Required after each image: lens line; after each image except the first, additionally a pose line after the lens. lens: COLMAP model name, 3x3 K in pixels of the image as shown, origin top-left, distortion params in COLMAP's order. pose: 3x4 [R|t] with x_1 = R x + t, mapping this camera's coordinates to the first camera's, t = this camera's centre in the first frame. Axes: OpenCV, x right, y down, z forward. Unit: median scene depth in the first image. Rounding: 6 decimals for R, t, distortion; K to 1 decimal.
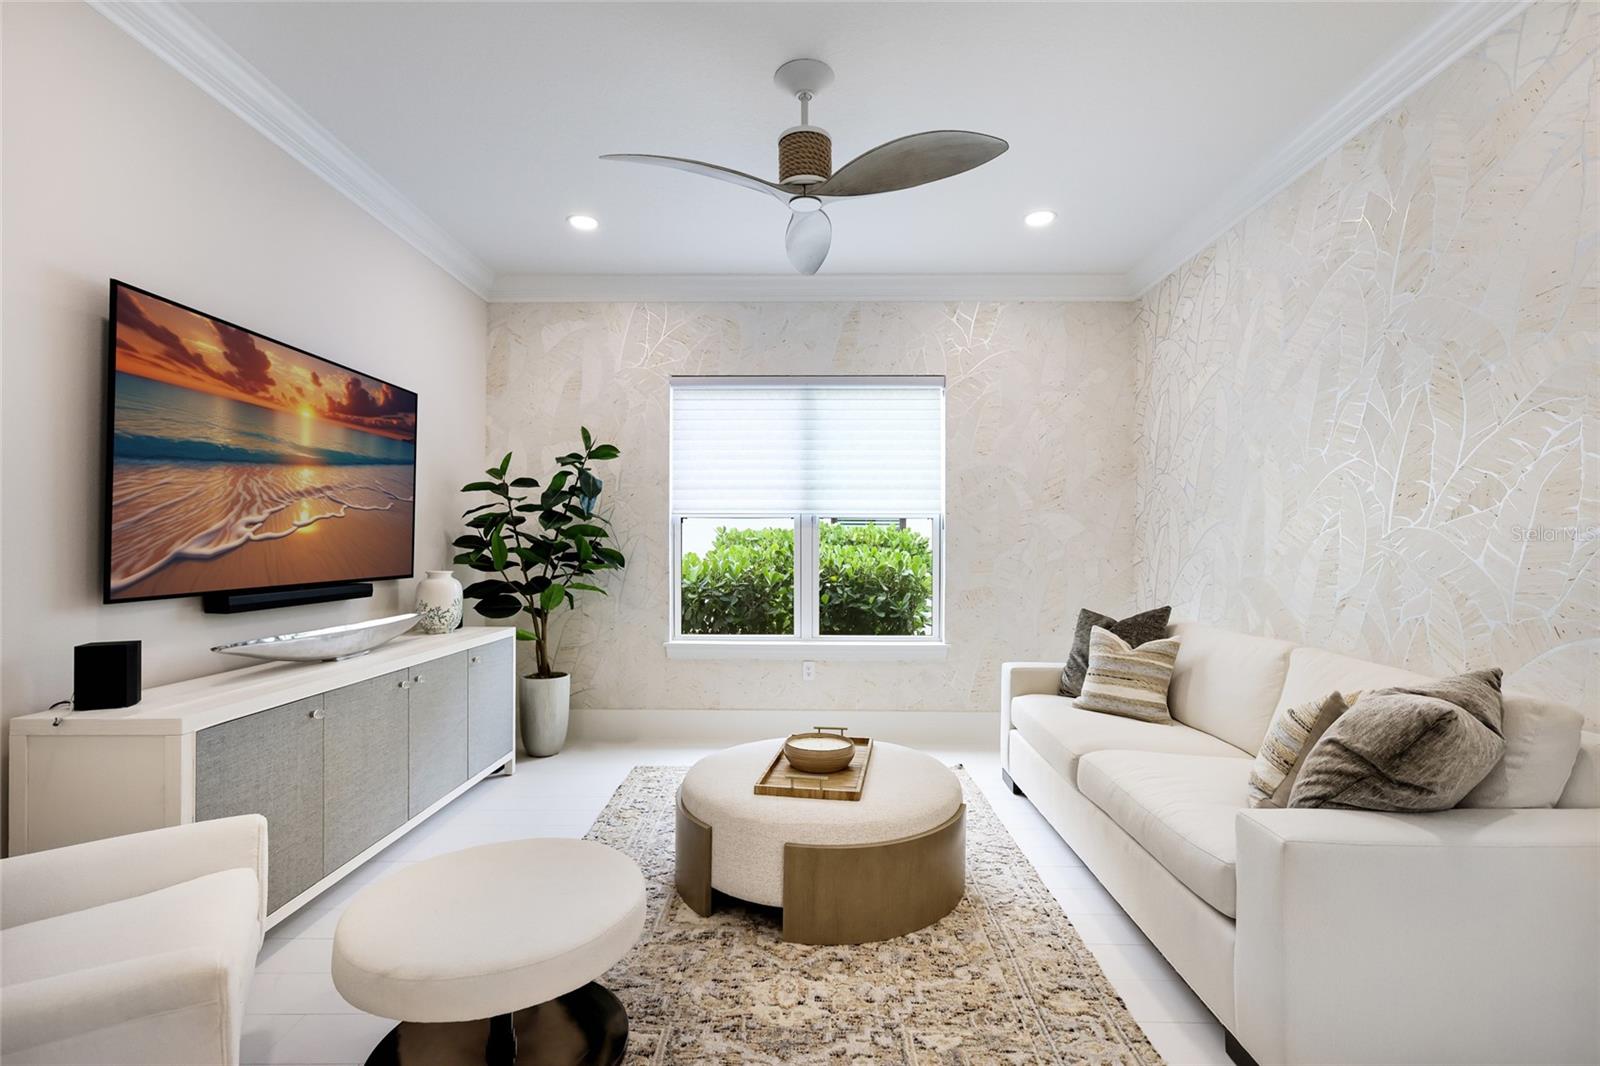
lens RADIAL K [[757.5, 0, 796.6], [0, 757.5, 537.2], [0, 0, 1]] dist [0.019013, -0.003004]
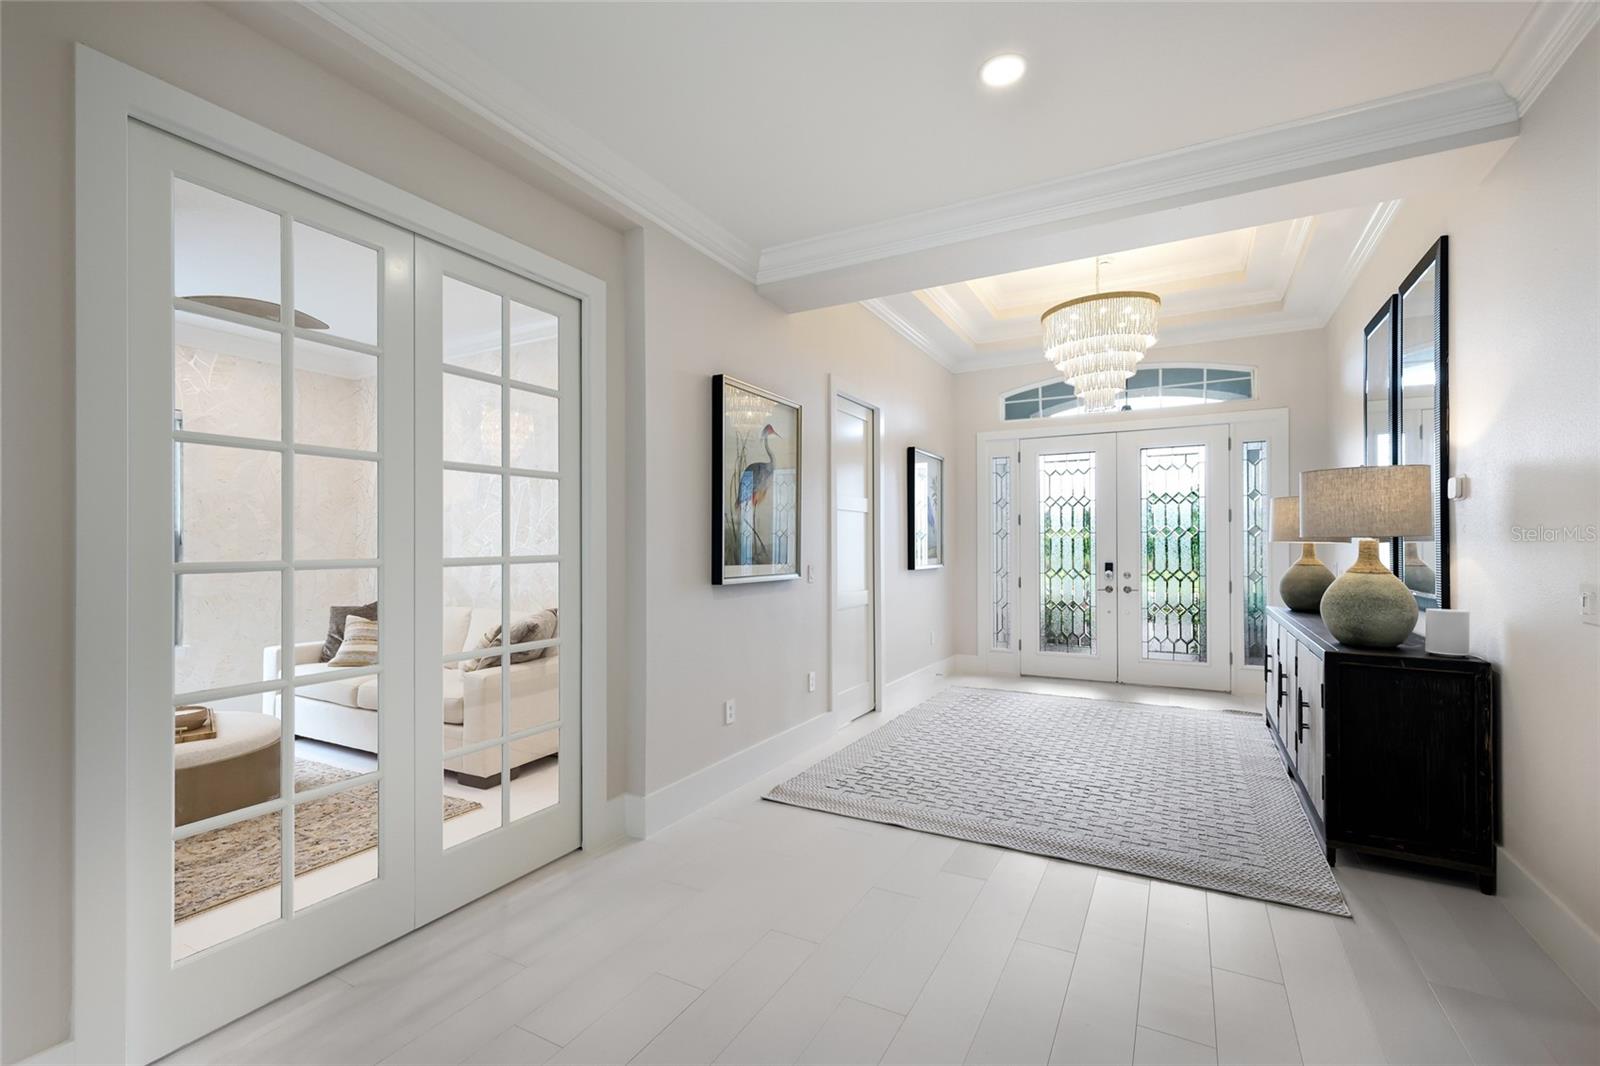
lens RADIAL K [[711.6, 0, 796.9], [0, 711.6, 536.0], [0, 0, 1]] dist [0.012105, 0.000332]
pose [[0.486053, 0.005861, 0.873910, -0.095240], [-0.004405, 0.999981, -0.004256, -0.007251], [-0.873918, -0.001781, 0.486070, -0.107897]]
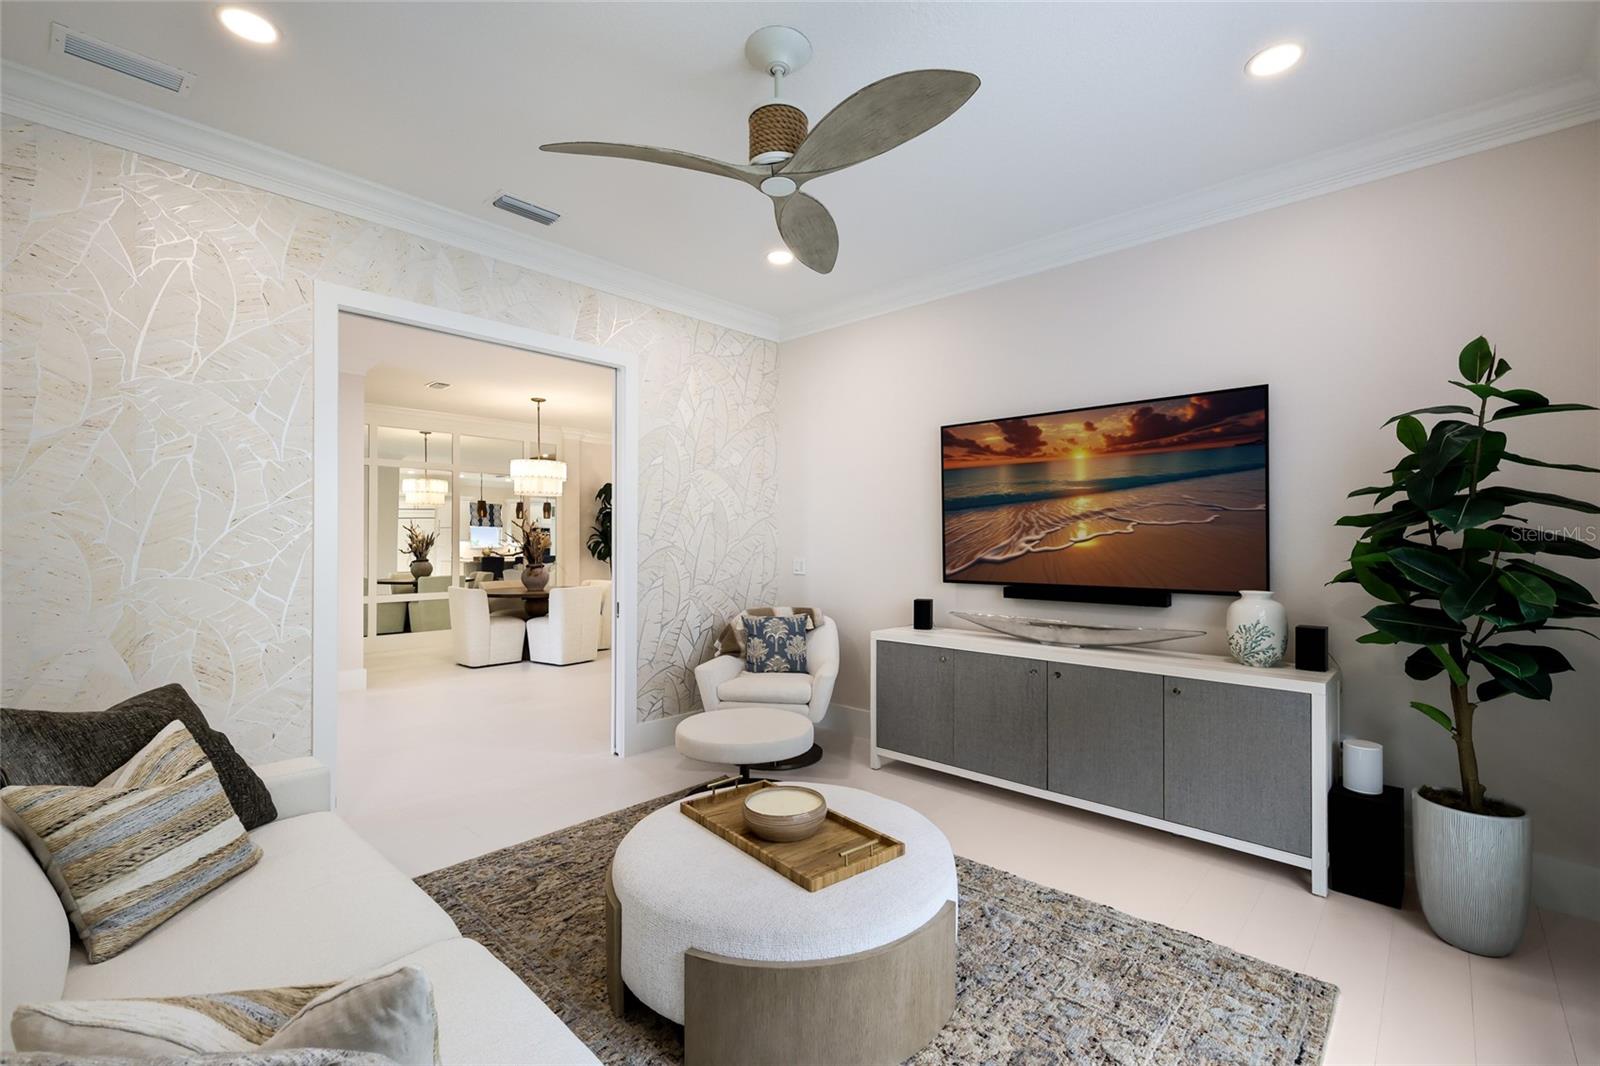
lens RADIAL K [[711.6, 0, 795.2], [0, 711.6, 534.7], [0, 0, 1]] dist [0.012105, 0.000332]
pose [[-0.689999, -0.010934, -0.723727, 0.635598], [-0.000914, 0.999898, -0.014235, -0.009826], [0.723809, -0.009161, -0.689939, 1.636917]]
